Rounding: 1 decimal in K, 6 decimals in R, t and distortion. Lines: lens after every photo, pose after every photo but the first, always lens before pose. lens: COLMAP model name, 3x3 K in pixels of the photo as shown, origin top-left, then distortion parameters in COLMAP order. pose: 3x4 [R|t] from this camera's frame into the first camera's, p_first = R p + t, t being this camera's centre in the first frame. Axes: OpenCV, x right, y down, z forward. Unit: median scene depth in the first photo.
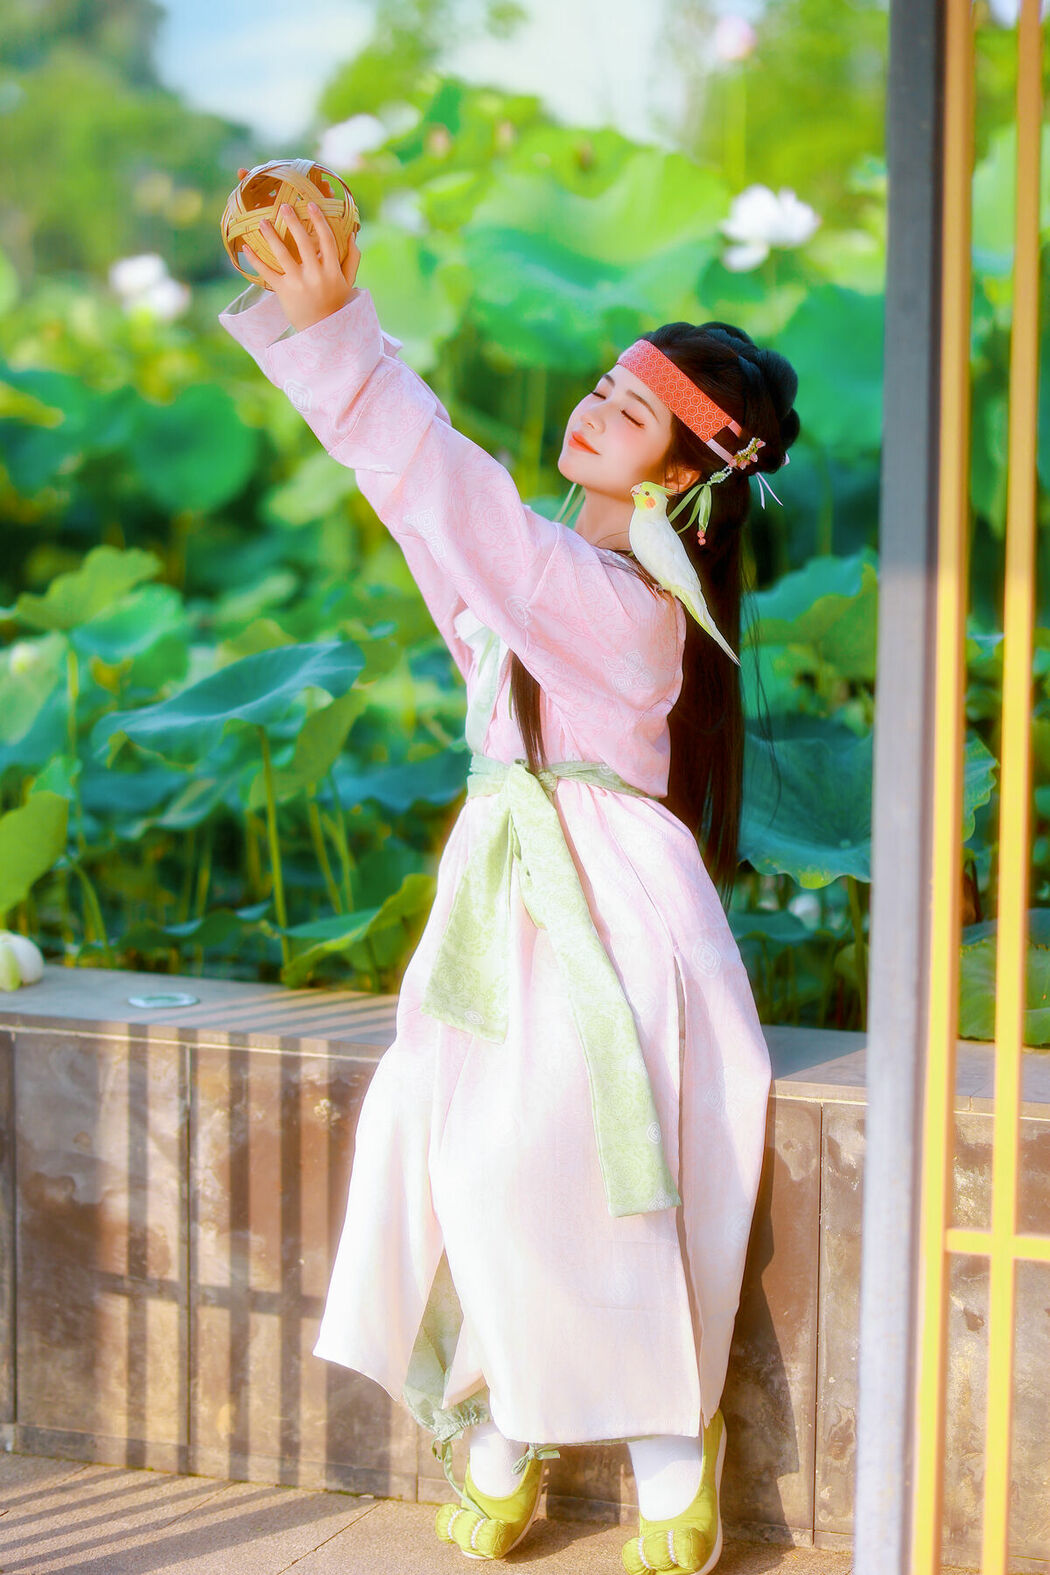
lens RADIAL K [[3881.5, 0, 519.4], [0, 3881.5, 787.1], [0, 0, 1]] dist [-0.001166, -0.326744]
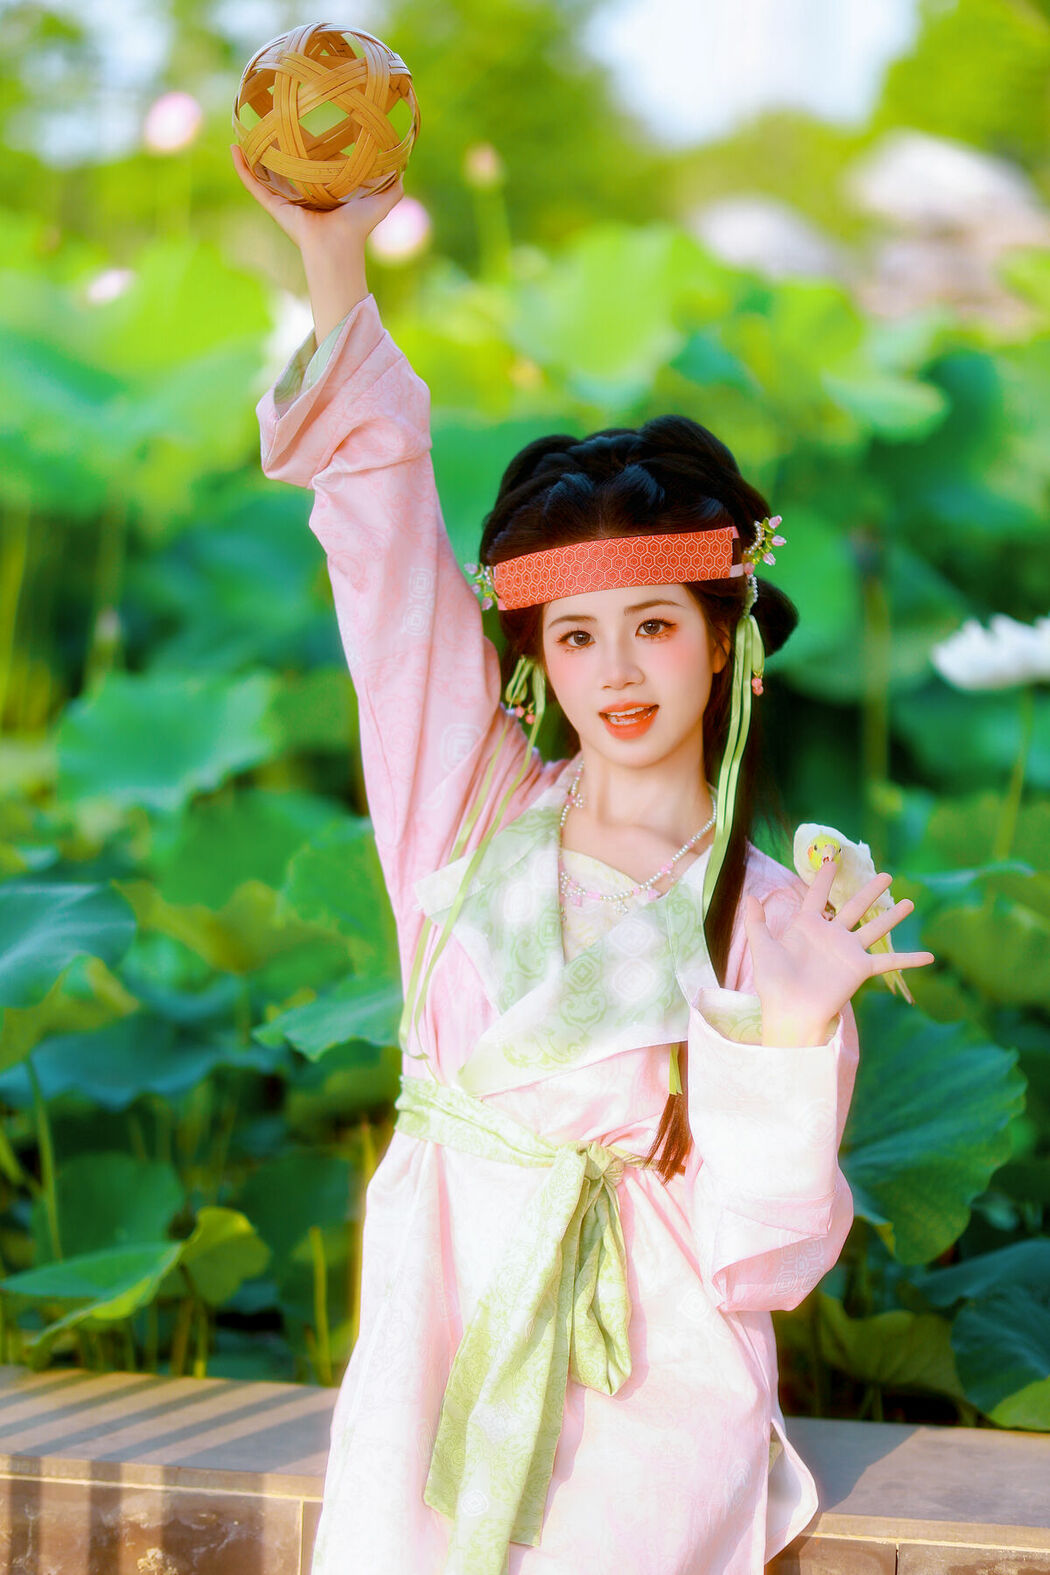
lens RADIAL K [[3877.2, 0, 522.2], [0, 3877.2, 789.7], [0, 0, 1]] dist [0.043814, -0.577559]
pose [[0.967388, 0.004182, 0.253266, -0.163006], [0.004346, 0.999443, -0.033102, -0.033452], [-0.253264, 0.033123, 0.966830, 0.293470]]
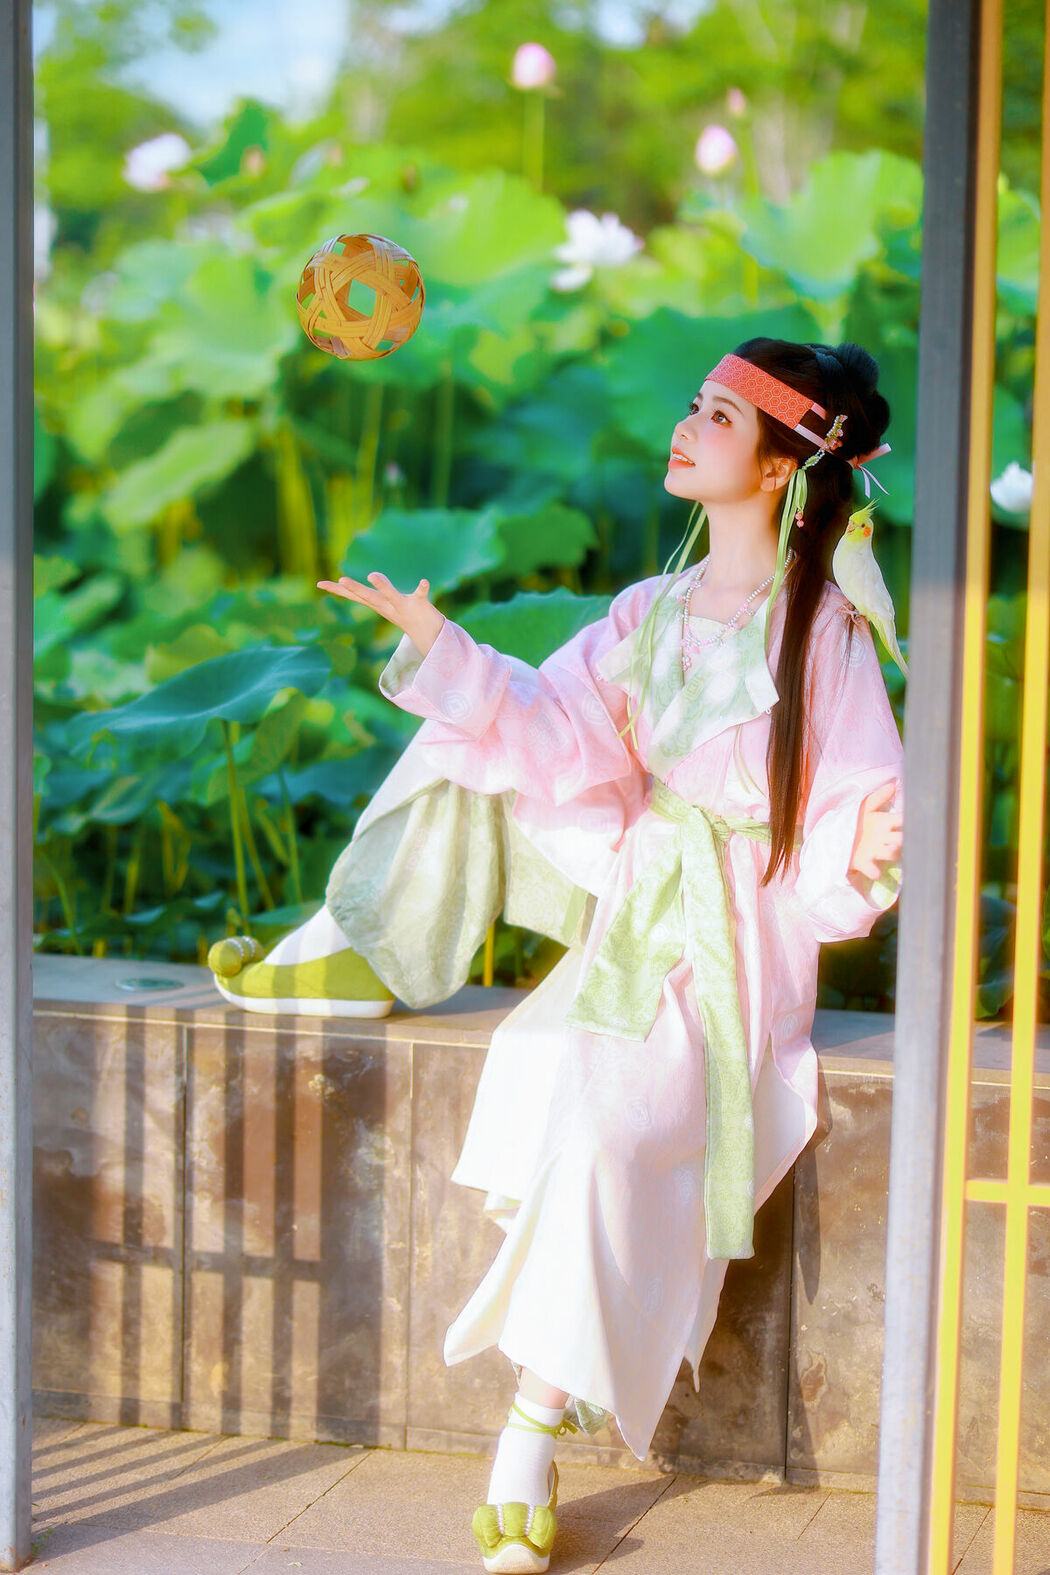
lens RADIAL K [[3881.5, 0, 519.4], [0, 3881.5, 787.1], [0, 0, 1]] dist [-0.001166, -0.326744]
pose [[0.994925, -0.001601, 0.100604, -0.101439], [0.001724, 0.999998, -0.001133, 0.002712], [-0.100602, 0.001300, 0.994926, -0.066584]]
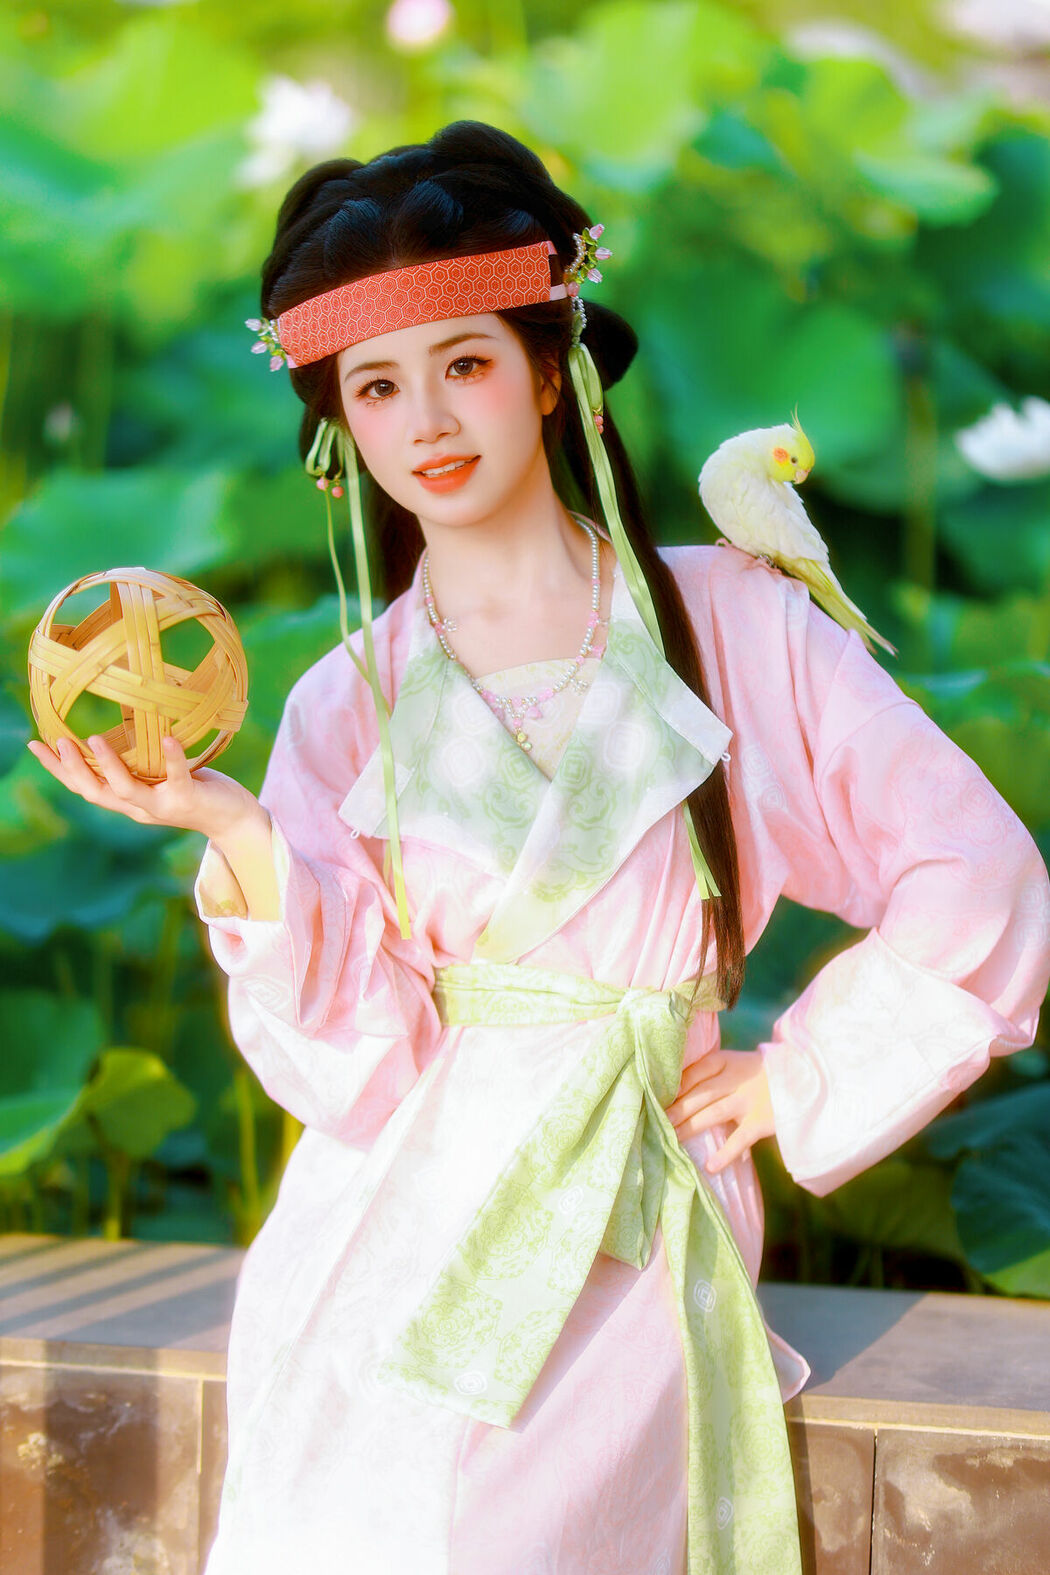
lens RADIAL K [[3877.2, 0, 522.2], [0, 3877.2, 789.7], [0, 0, 1]] dist [0.043814, -0.577559]
pose [[0.974161, -0.009690, 0.225649, -0.112610], [0.009090, 0.999952, 0.003698, -0.024219], [-0.225674, -0.001551, 0.974202, 0.371950]]
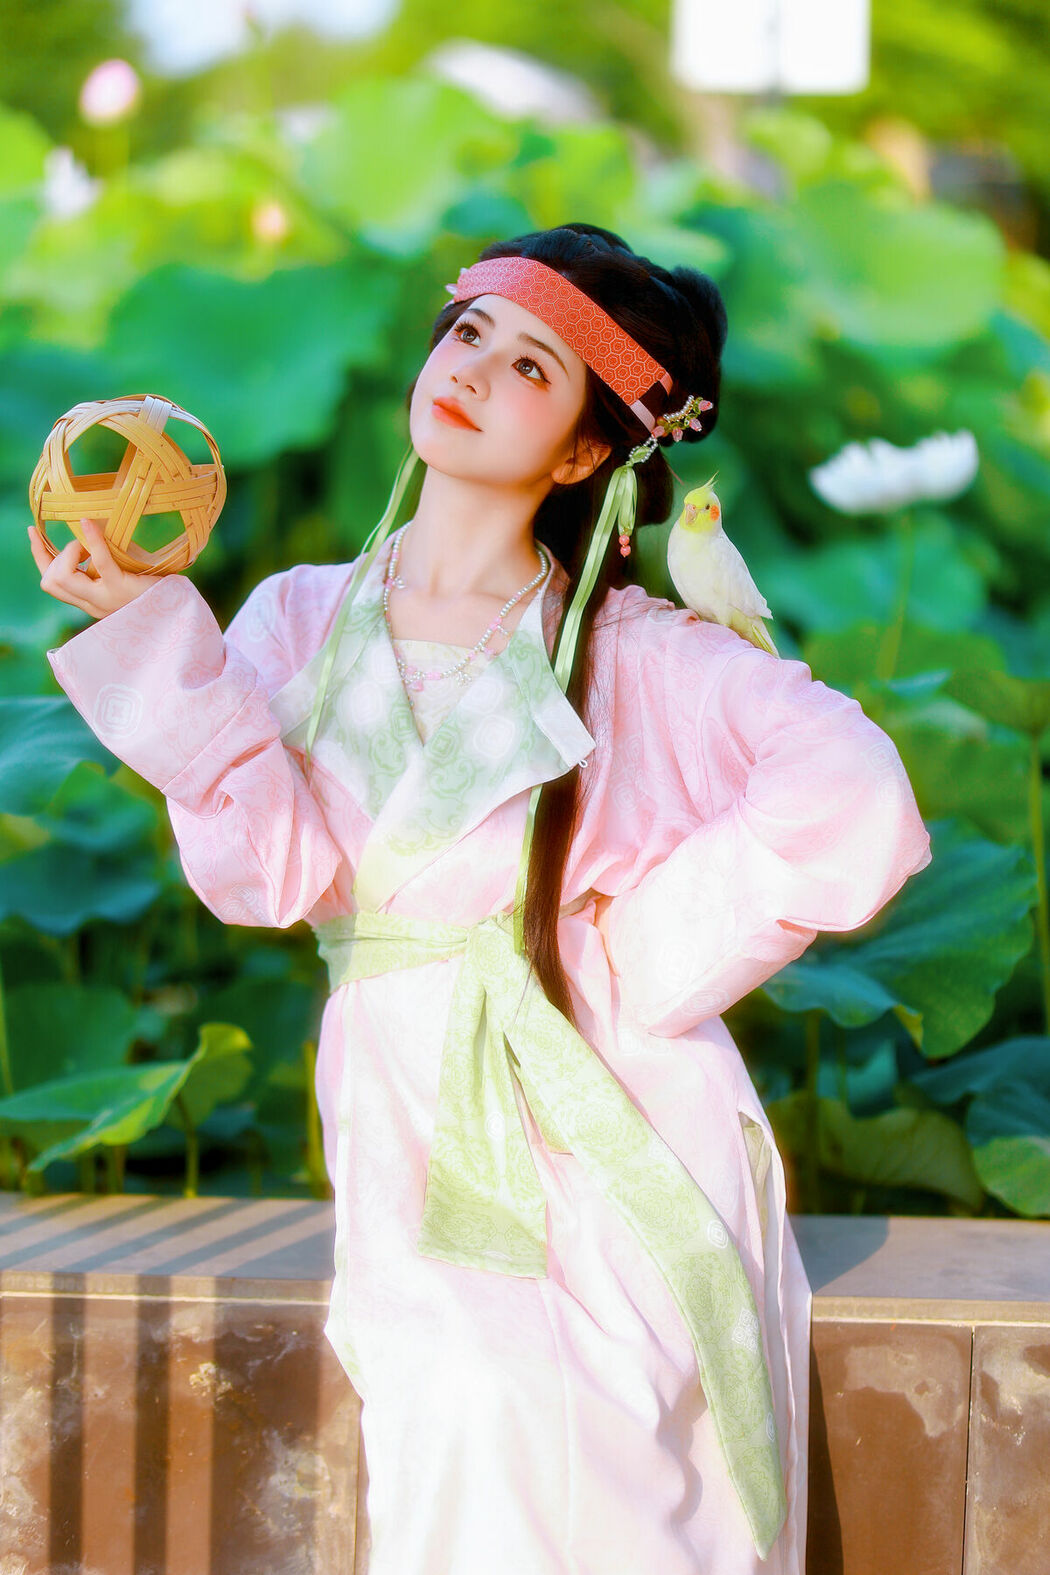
lens RADIAL K [[3877.2, 0, 522.2], [0, 3877.2, 789.7], [0, 0, 1]] dist [0.043814, -0.577559]
pose [[0.924812, -0.017129, 0.380039, -0.253881], [0.024405, 0.999599, -0.014336, -0.009115], [-0.379641, 0.022533, 0.924859, 0.342226]]
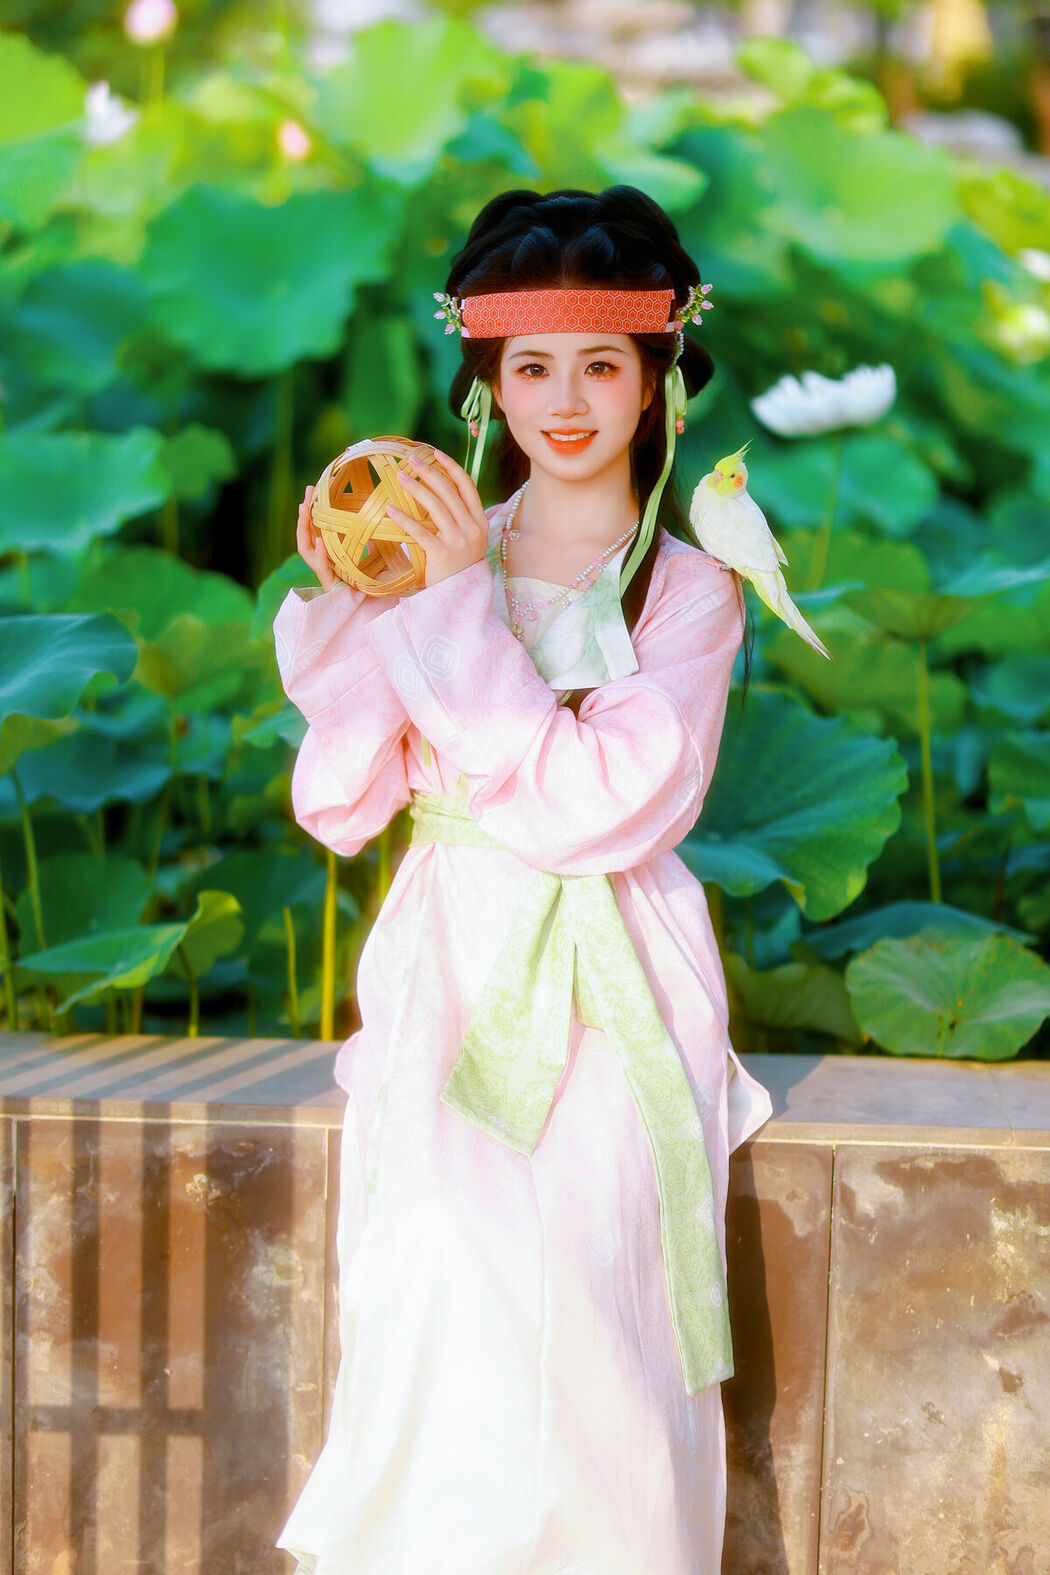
lens RADIAL K [[3877.2, 0, 522.2], [0, 3877.2, 789.7], [0, 0, 1]] dist [0.043814, -0.577559]
pose [[0.931921, -0.033383, 0.361121, -0.278813], [0.025016, 0.999300, 0.027822, -0.022322], [-0.361797, -0.016894, 0.932104, 0.205266]]
